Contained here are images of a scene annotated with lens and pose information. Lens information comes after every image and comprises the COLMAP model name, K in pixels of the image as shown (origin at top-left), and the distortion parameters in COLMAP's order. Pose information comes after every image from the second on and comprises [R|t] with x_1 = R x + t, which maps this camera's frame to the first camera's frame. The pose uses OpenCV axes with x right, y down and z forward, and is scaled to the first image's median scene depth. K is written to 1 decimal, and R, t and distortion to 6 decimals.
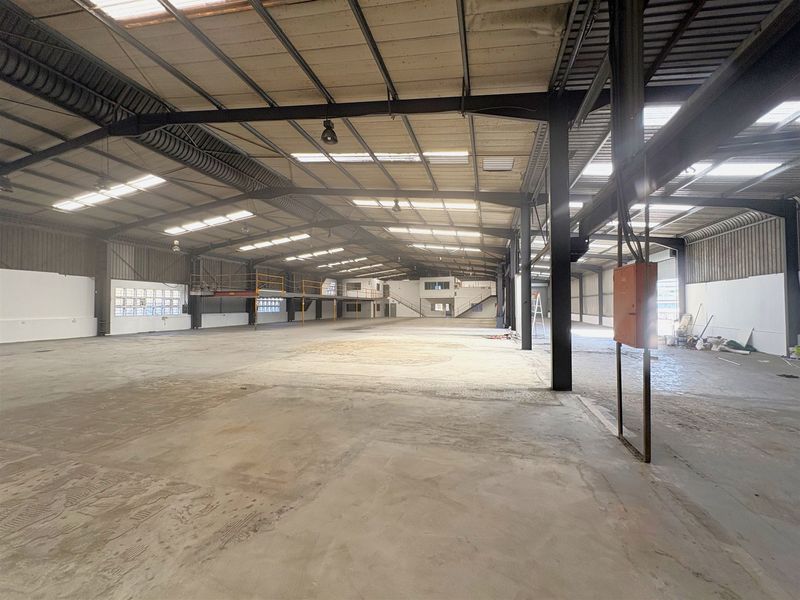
lens RADIAL K [[320.4, 0, 400.0], [0, 320.4, 300.0], [0, 0, 1]] dist [-0.000210, -0.000044]
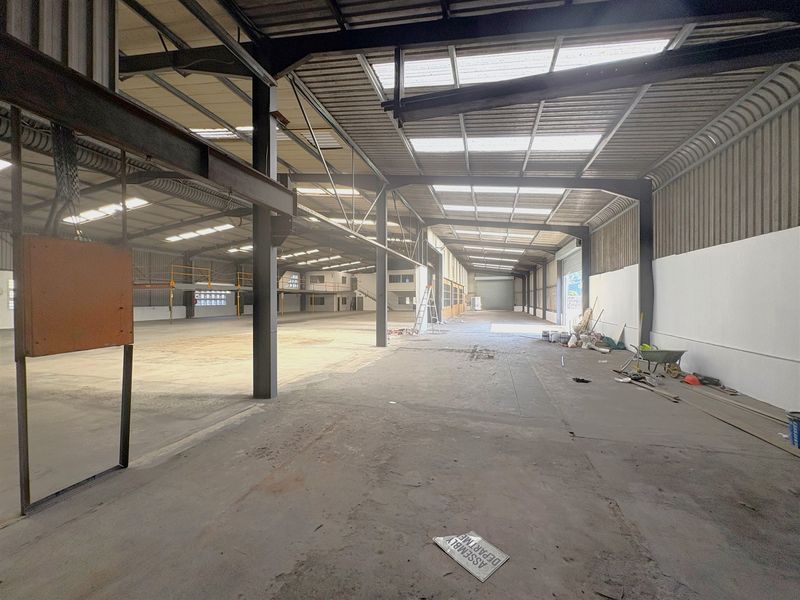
lens RADIAL K [[320.4, 0, 400.0], [0, 320.4, 300.0], [0, 0, 1]] dist [-0.000210, -0.000044]
pose [[0.999965, 0.001501, -0.008281, 0.131498], [-0.001334, 0.999797, 0.020093, 0.000826], [0.008310, -0.020081, 0.999764, 0.024225]]
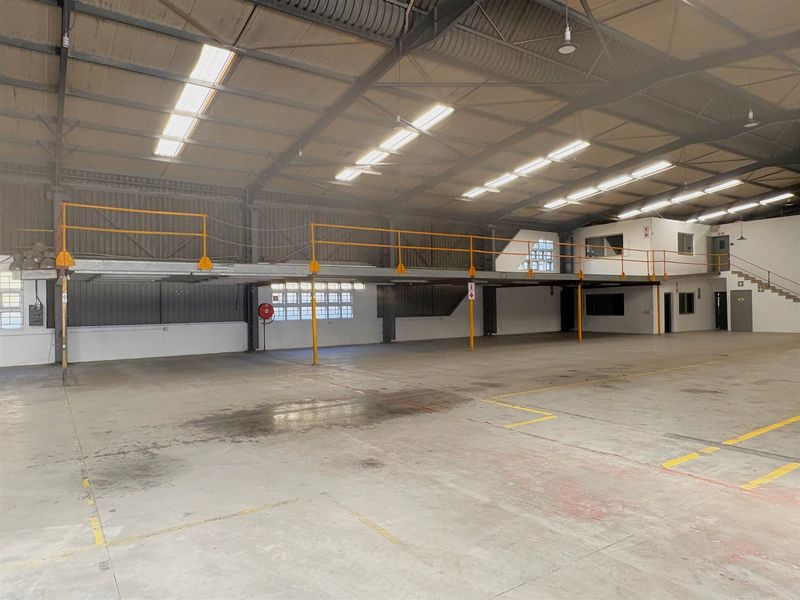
lens RADIAL K [[525.9, 0, 400.0], [0, 525.9, 300.0], [0, 0, 1]] dist [-0.001918, 0.001630]
pose [[0.766236, -0.011254, -0.642461, 0.068522], [0.024766, 0.999621, 0.012027, 0.006784], [0.642082, -0.025127, 0.766224, 0.441251]]
